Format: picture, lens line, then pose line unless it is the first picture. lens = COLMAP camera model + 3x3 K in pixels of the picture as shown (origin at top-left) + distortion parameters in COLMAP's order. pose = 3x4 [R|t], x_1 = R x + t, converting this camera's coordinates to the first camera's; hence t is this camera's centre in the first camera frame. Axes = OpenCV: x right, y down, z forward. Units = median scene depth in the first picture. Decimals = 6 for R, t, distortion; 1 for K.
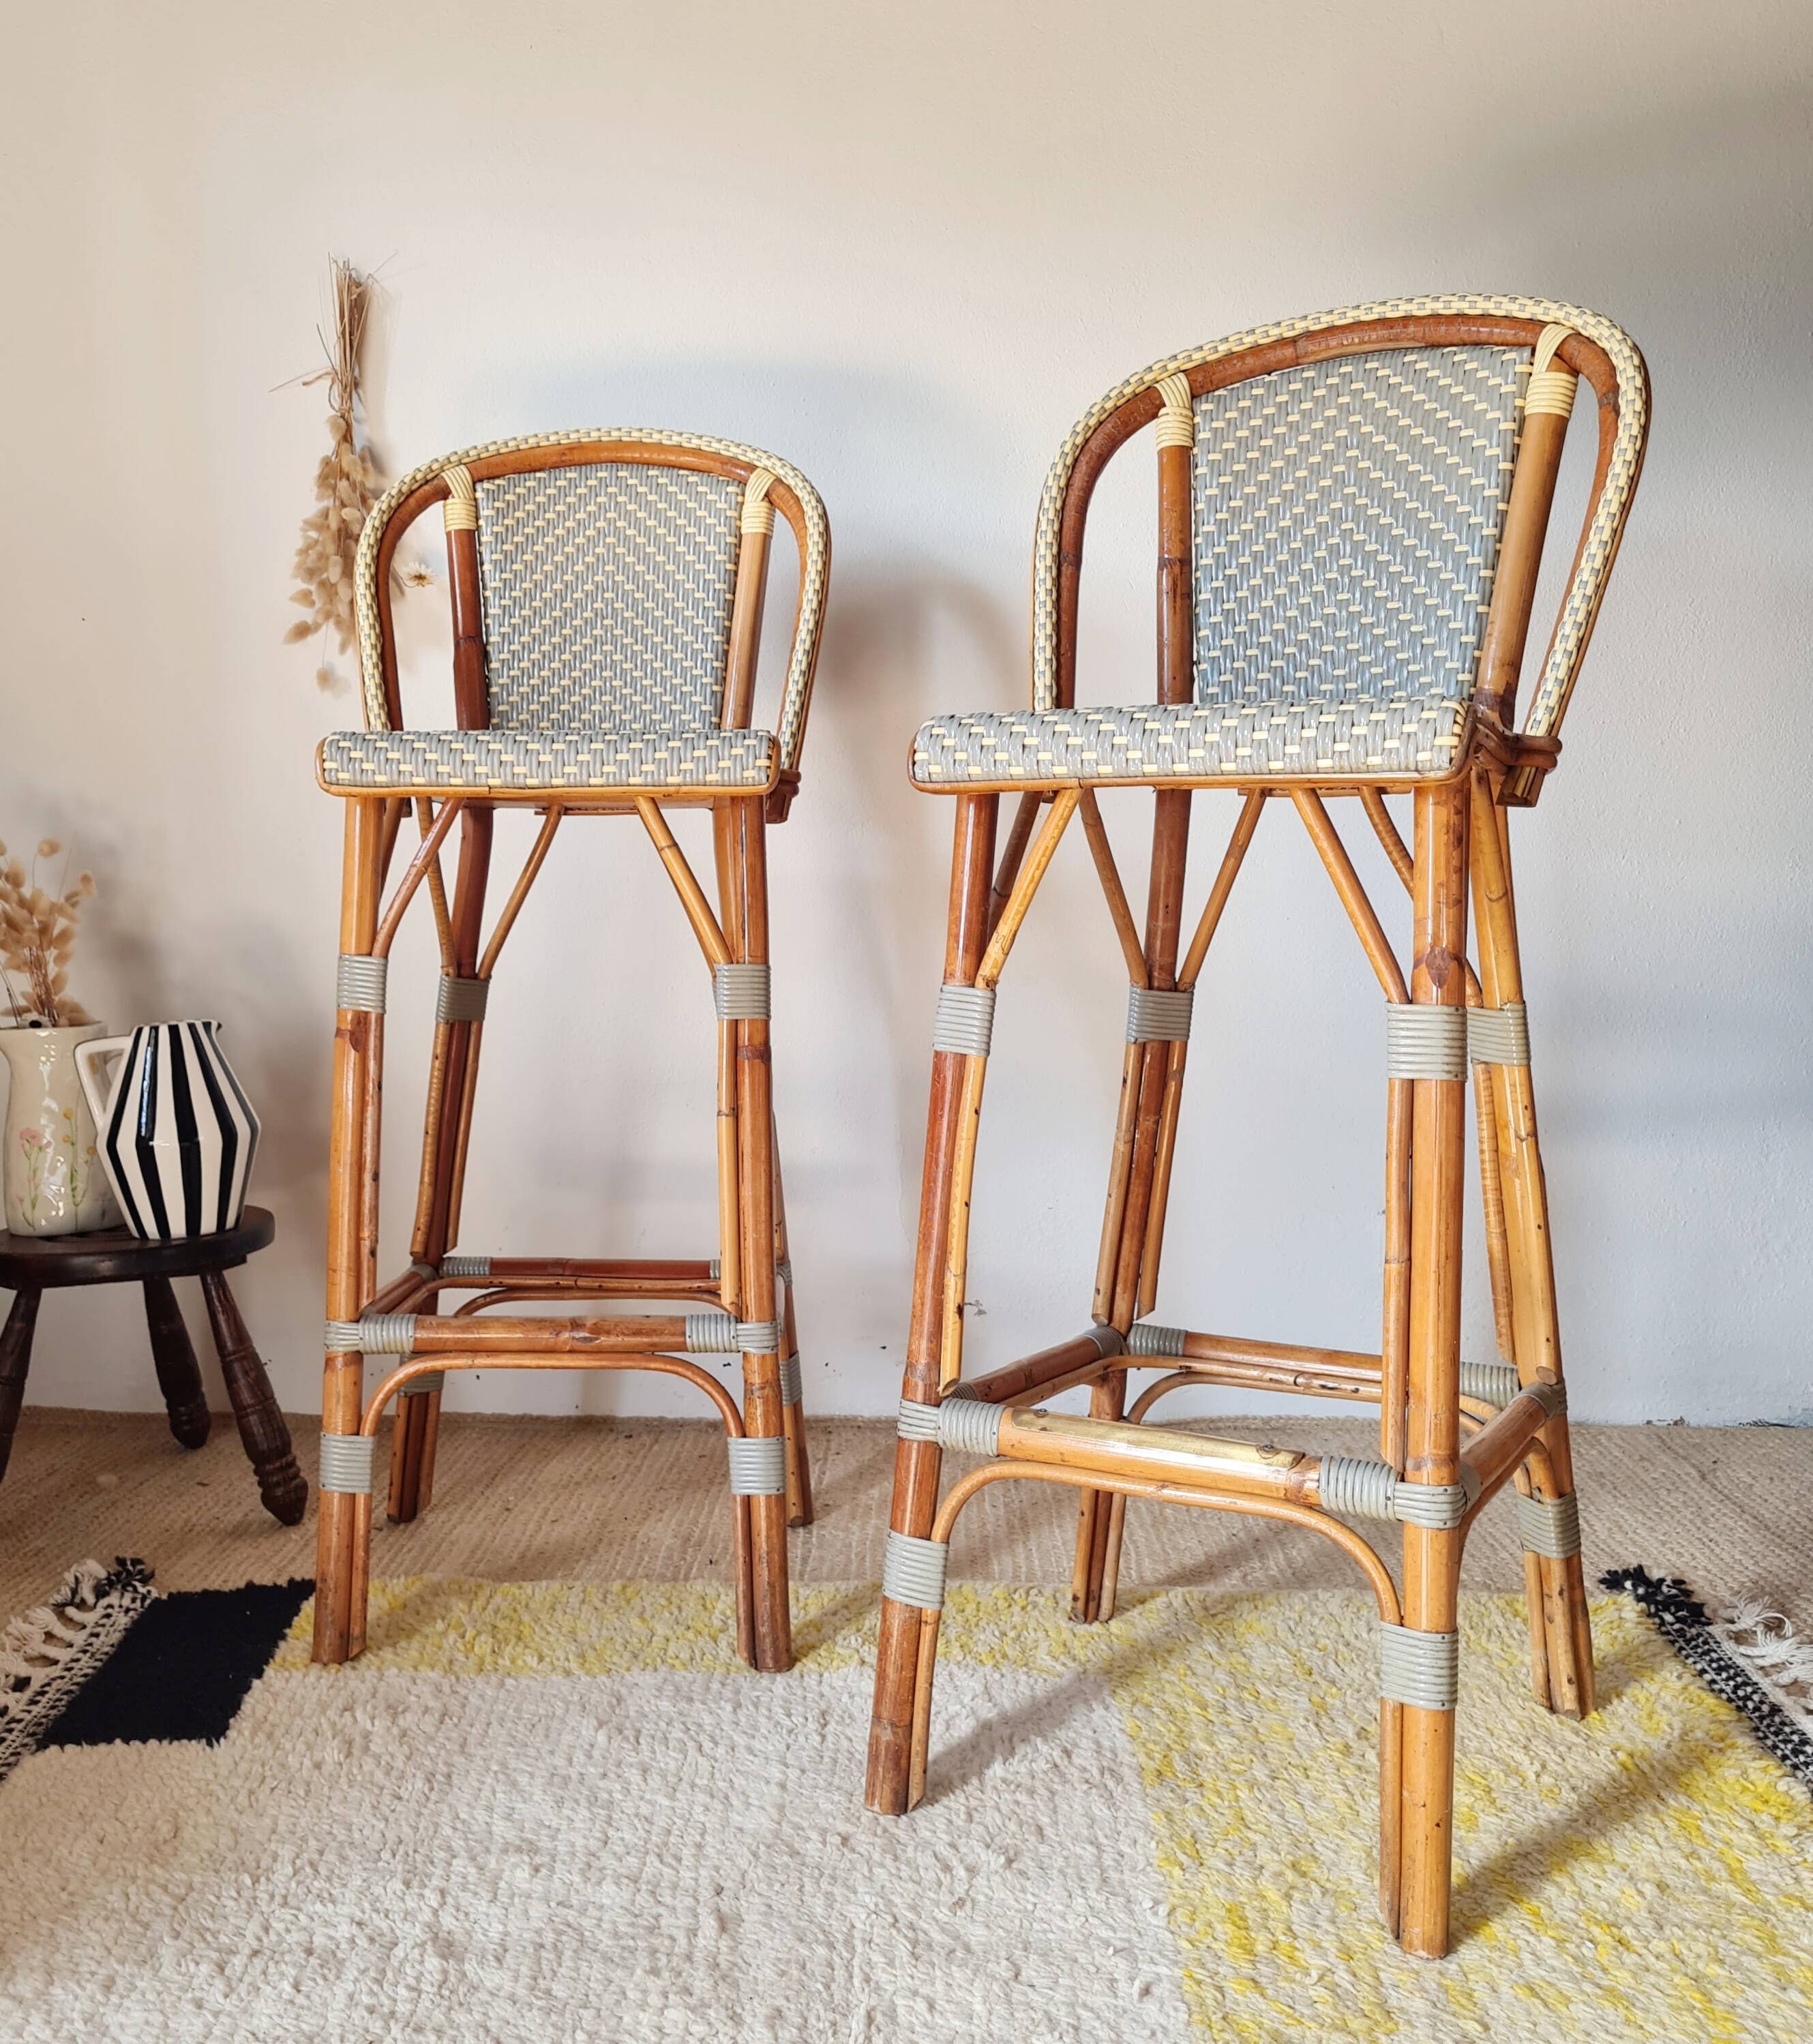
lens RADIAL K [[2067.5, 0, 808.6], [0, 2067.5, 992.9], [0, 0, 1]] dist [0.011758, 0.000000]
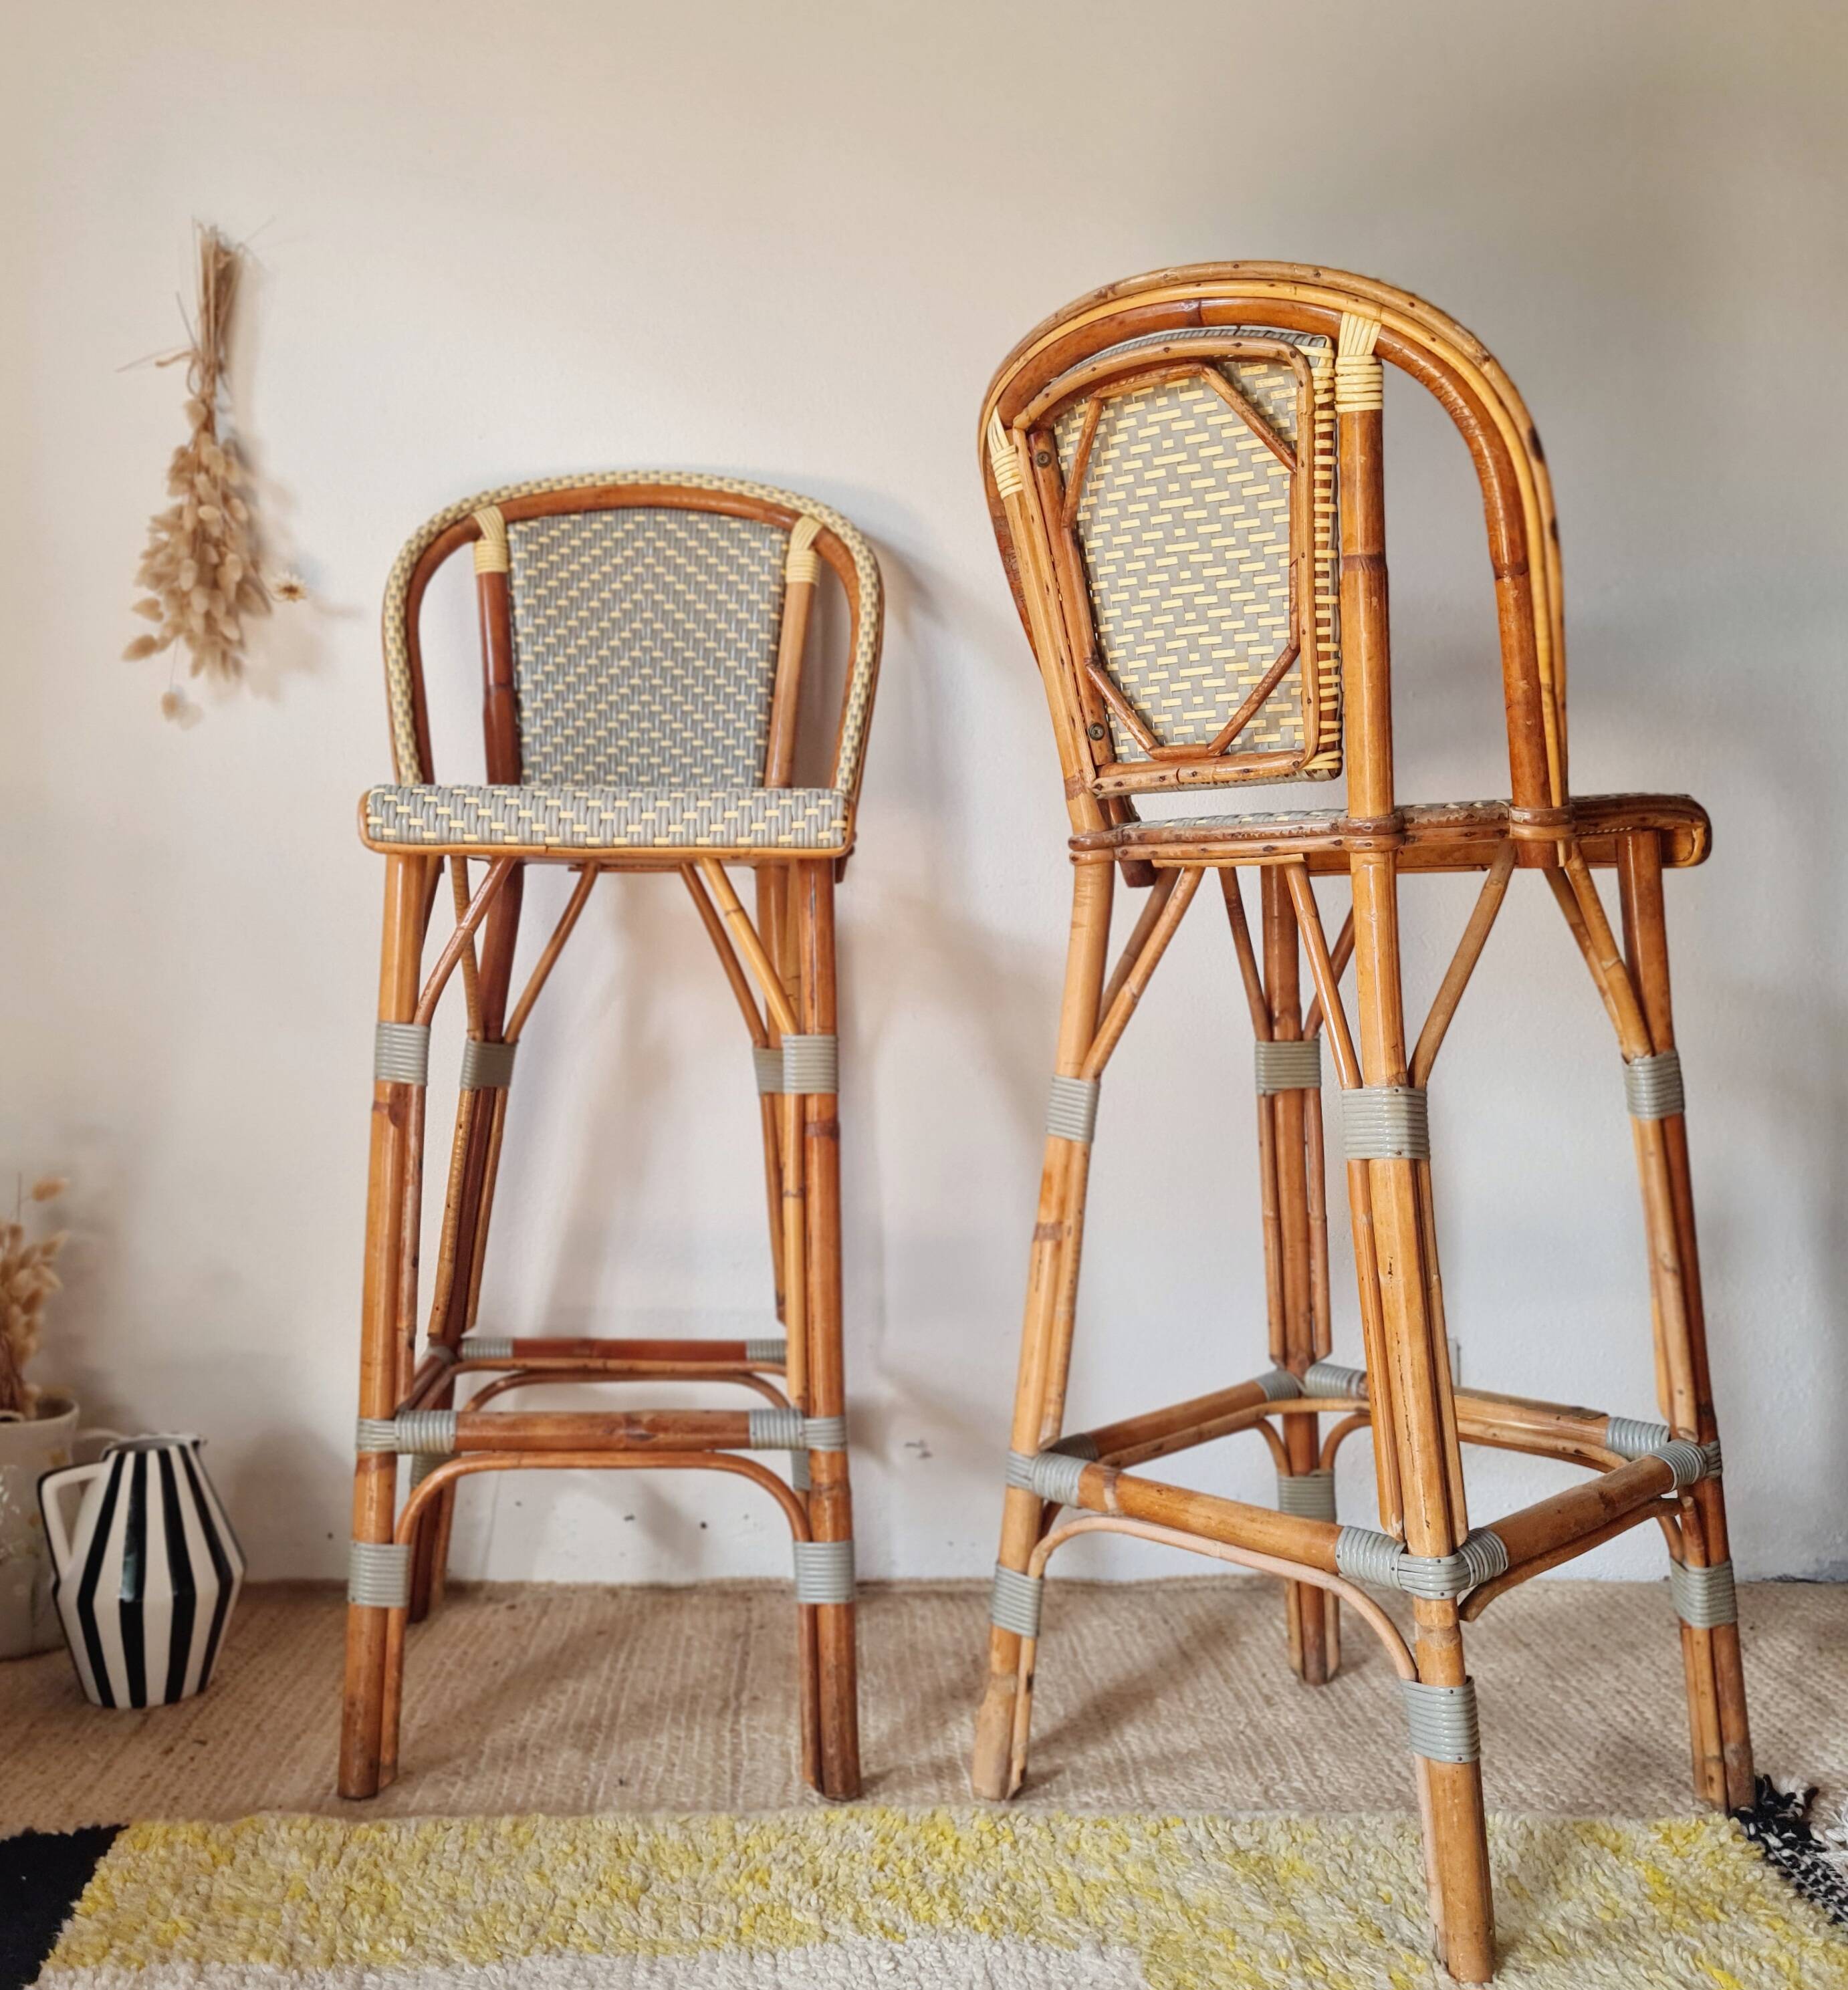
lens RADIAL K [[2018.8, 0, 849.3], [0, 2018.8, 959.7], [0, 0, 1]] dist [0.022537, 0.000000]
pose [[0.997820, 0.008696, 0.065426, -0.065494], [-0.006479, 0.999400, -0.034030, -0.014943], [-0.065683, 0.033532, 0.997277, 0.066758]]
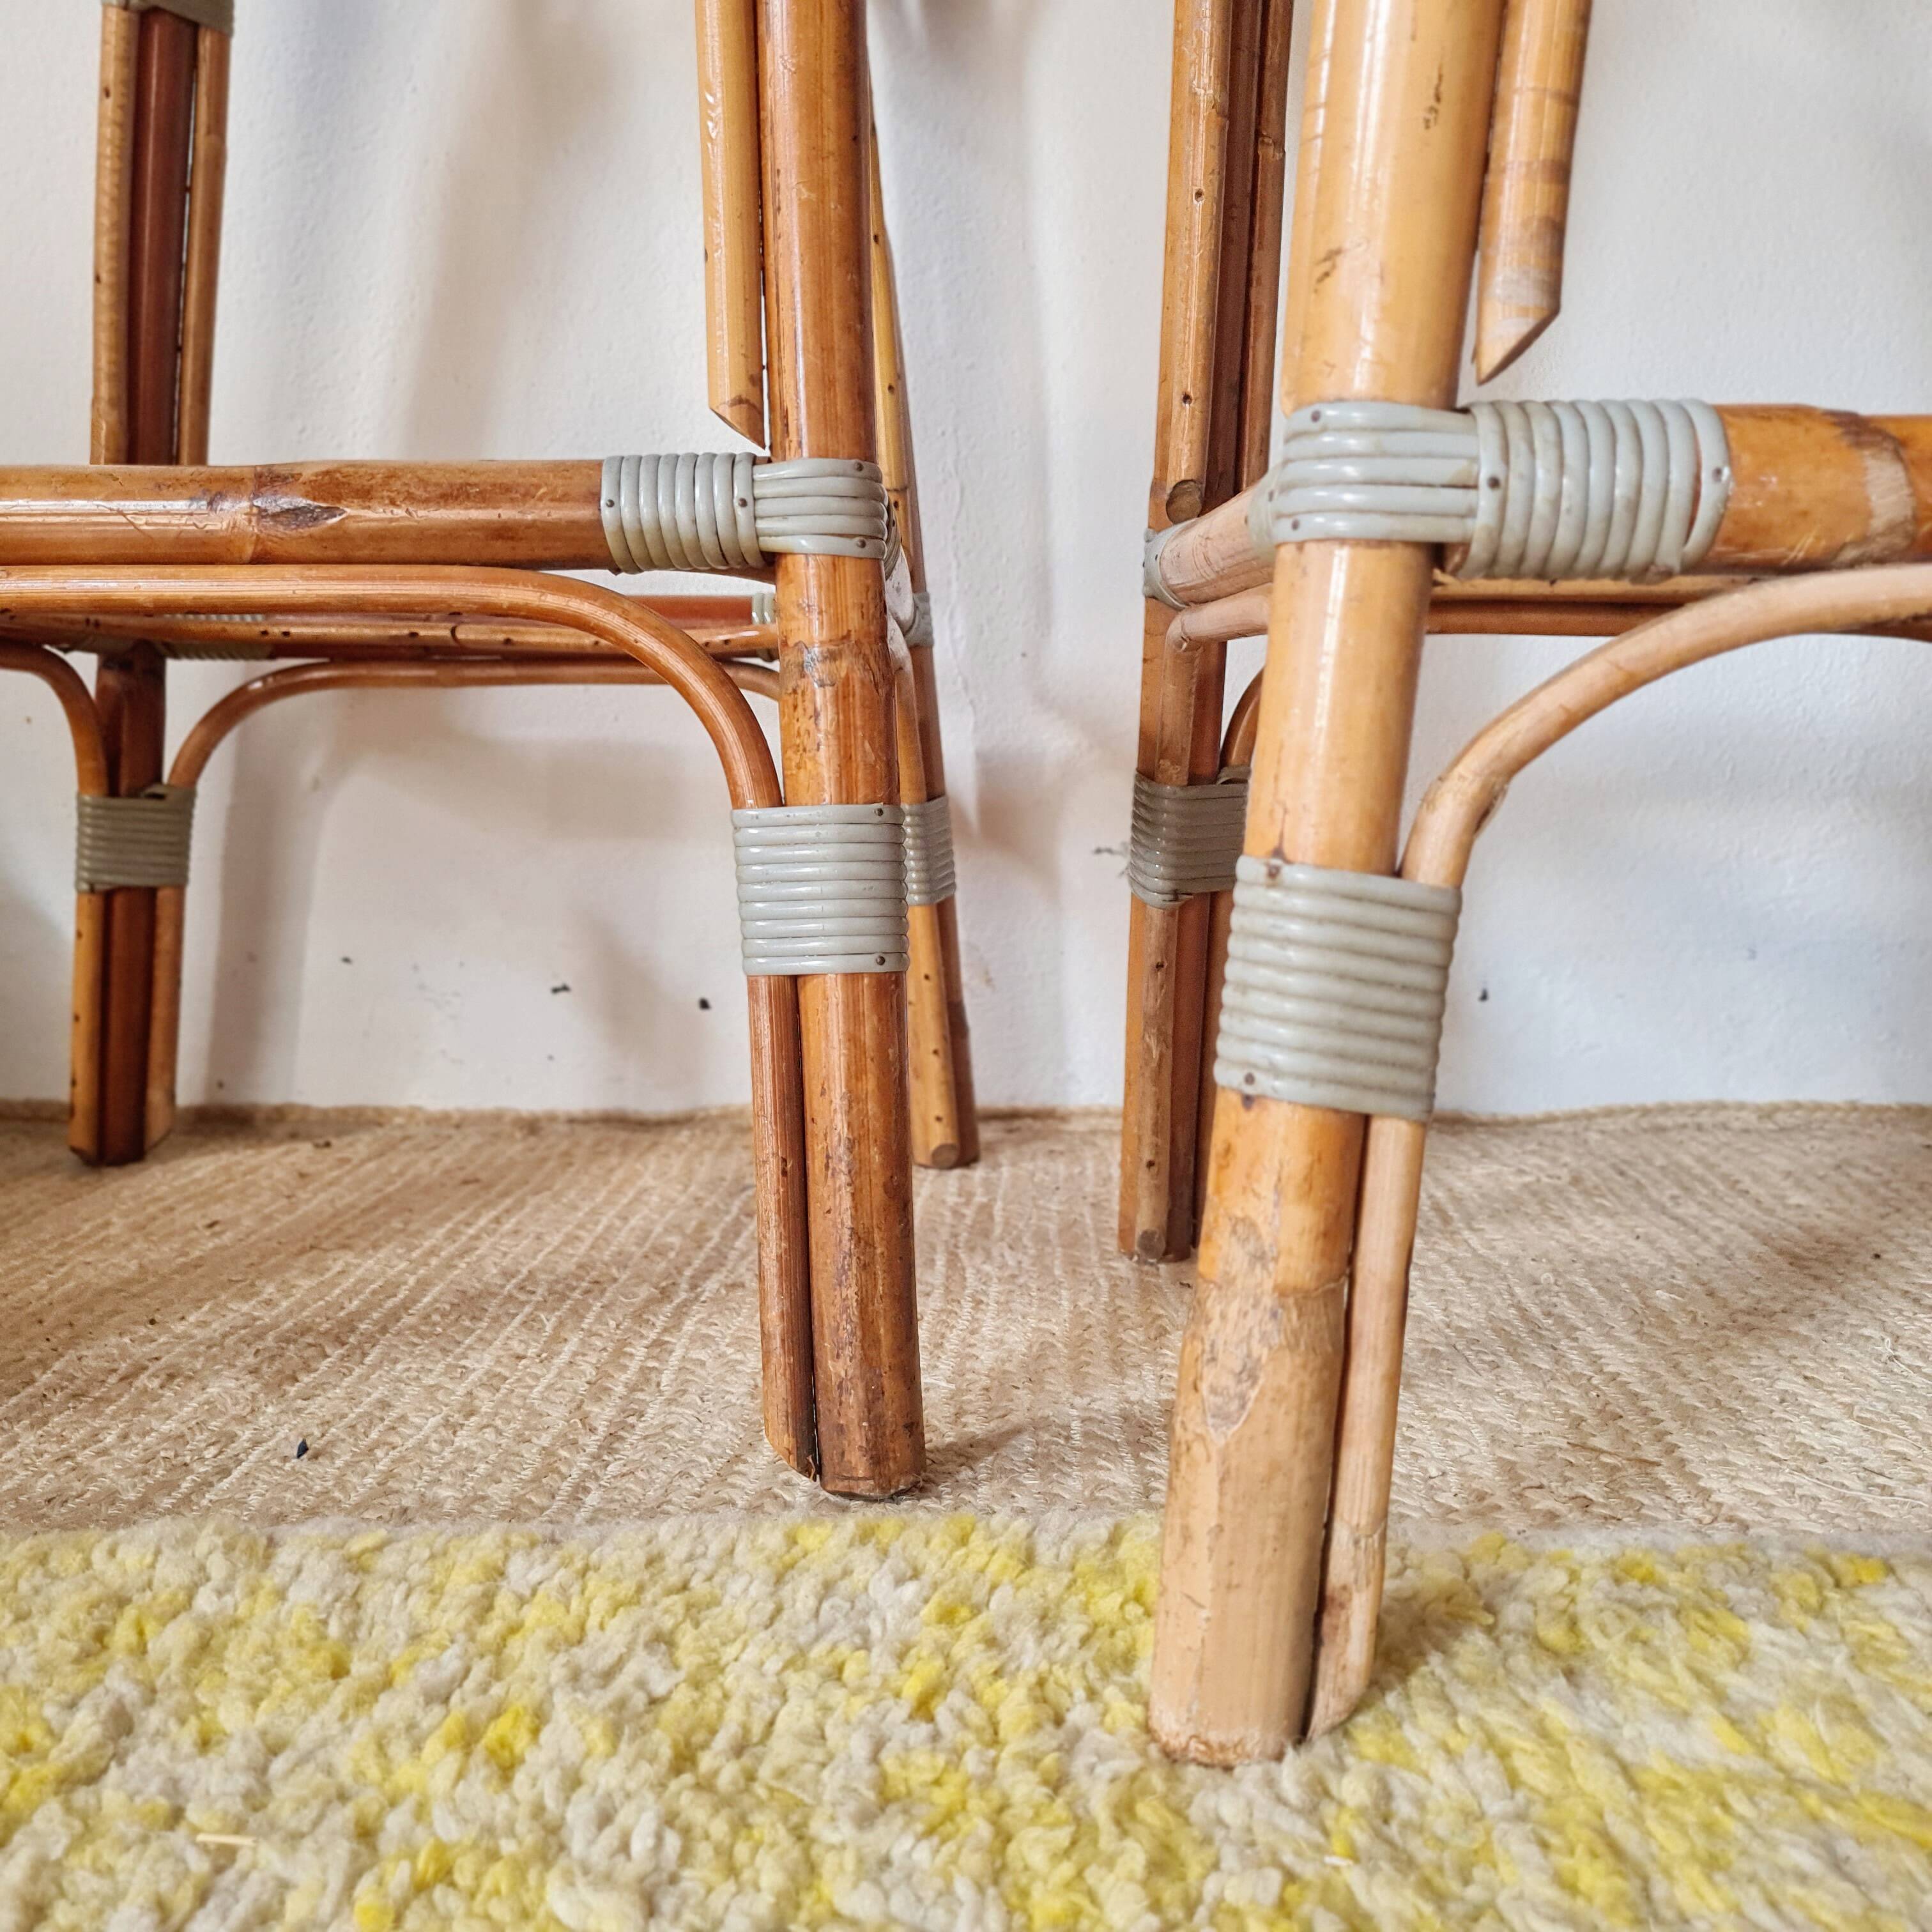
lens RADIAL K [[1957.9, 0, 986.7], [0, 1957.9, 965.0], [0, 0, 1]] dist [0.026591, 0.000000]
pose [[0.999952, -0.002685, 0.009374, -0.000479], [0.001942, 0.996926, 0.078330, 0.185710], [-0.009556, -0.078308, 0.996883, 0.586949]]
